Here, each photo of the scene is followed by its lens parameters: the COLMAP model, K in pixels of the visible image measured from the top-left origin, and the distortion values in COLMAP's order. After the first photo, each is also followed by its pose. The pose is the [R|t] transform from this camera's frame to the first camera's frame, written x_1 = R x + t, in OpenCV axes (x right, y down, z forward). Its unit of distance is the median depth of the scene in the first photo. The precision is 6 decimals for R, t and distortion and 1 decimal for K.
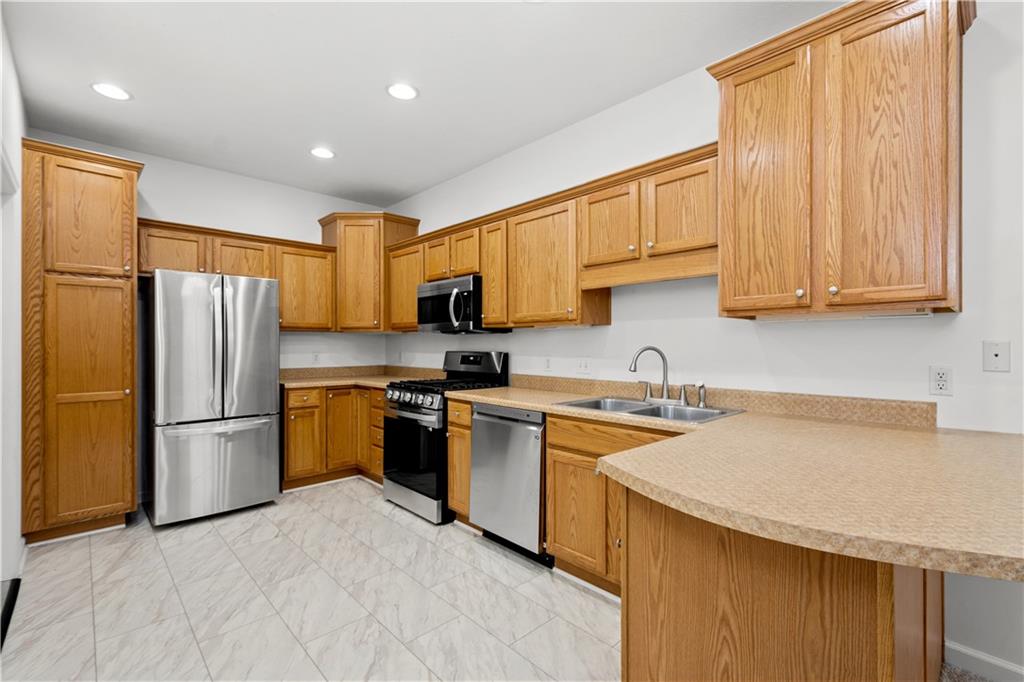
lens RADIAL K [[449.5, 0, 516.4], [0, 449.5, 342.0], [0, 0, 1]] dist [0.002020, 0.000425]
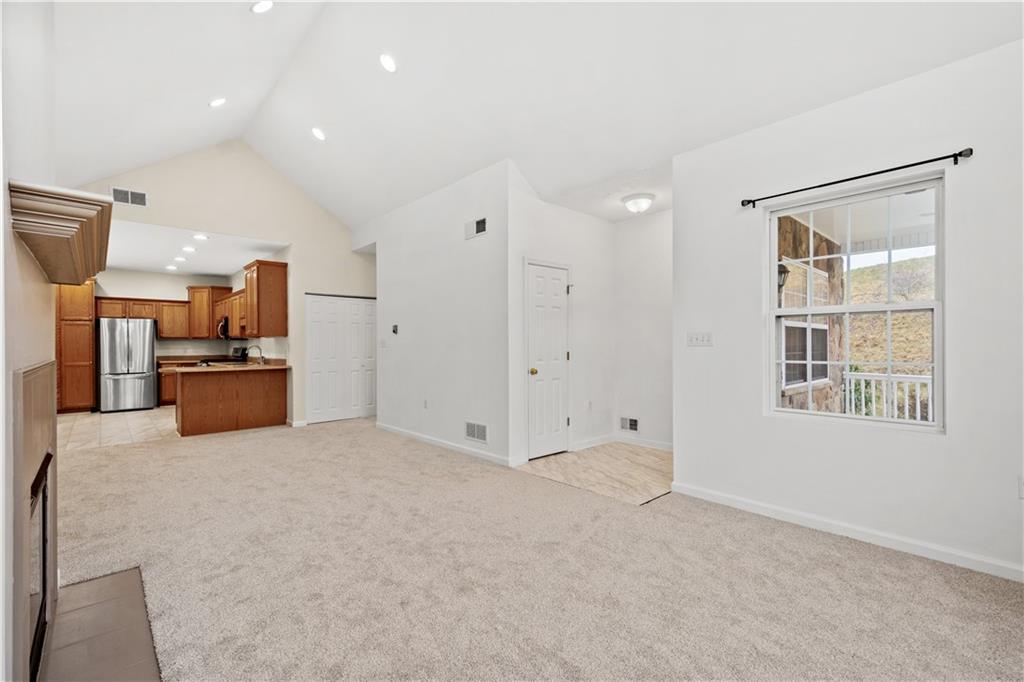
lens RADIAL K [[449.5, 0, 516.4], [0, 449.5, 342.0], [0, 0, 1]] dist [0.002020, 0.000425]
pose [[0.999804, -0.007145, -0.018449, 1.512200], [0.007172, 0.999973, 0.001423, -0.001672], [0.018439, -0.001555, 0.999829, -1.439831]]
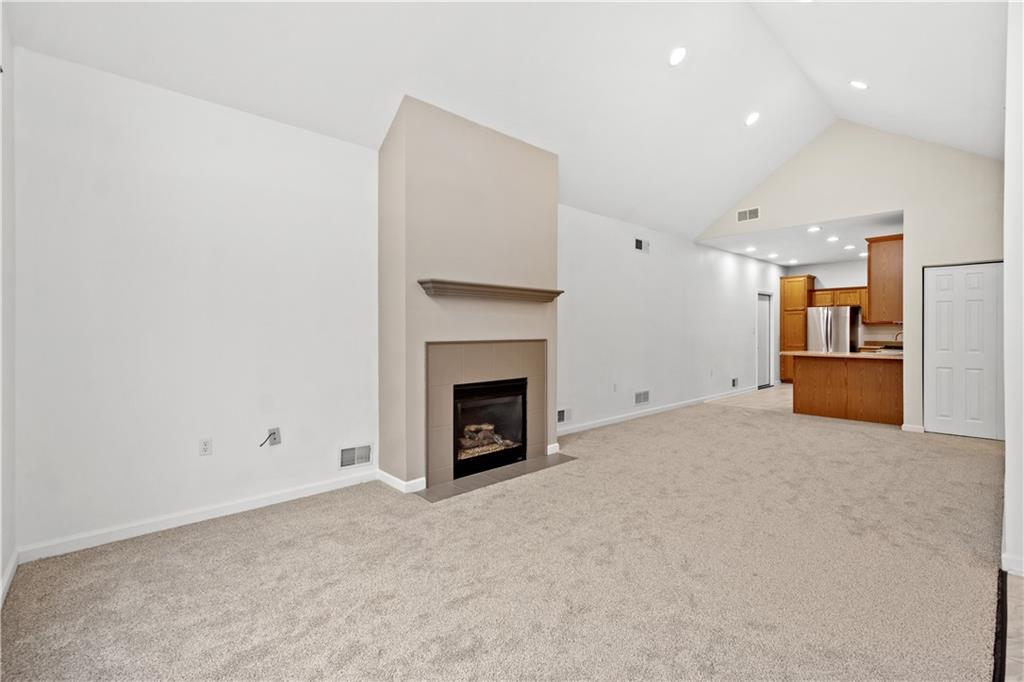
lens RADIAL K [[449.5, 0, 516.4], [0, 449.5, 342.0], [0, 0, 1]] dist [0.002020, 0.000425]
pose [[-0.030007, 0.023164, -0.999281, 2.146669], [0.005355, 0.999721, 0.023013, 0.000240], [0.999535, -0.004661, -0.030123, -0.858815]]
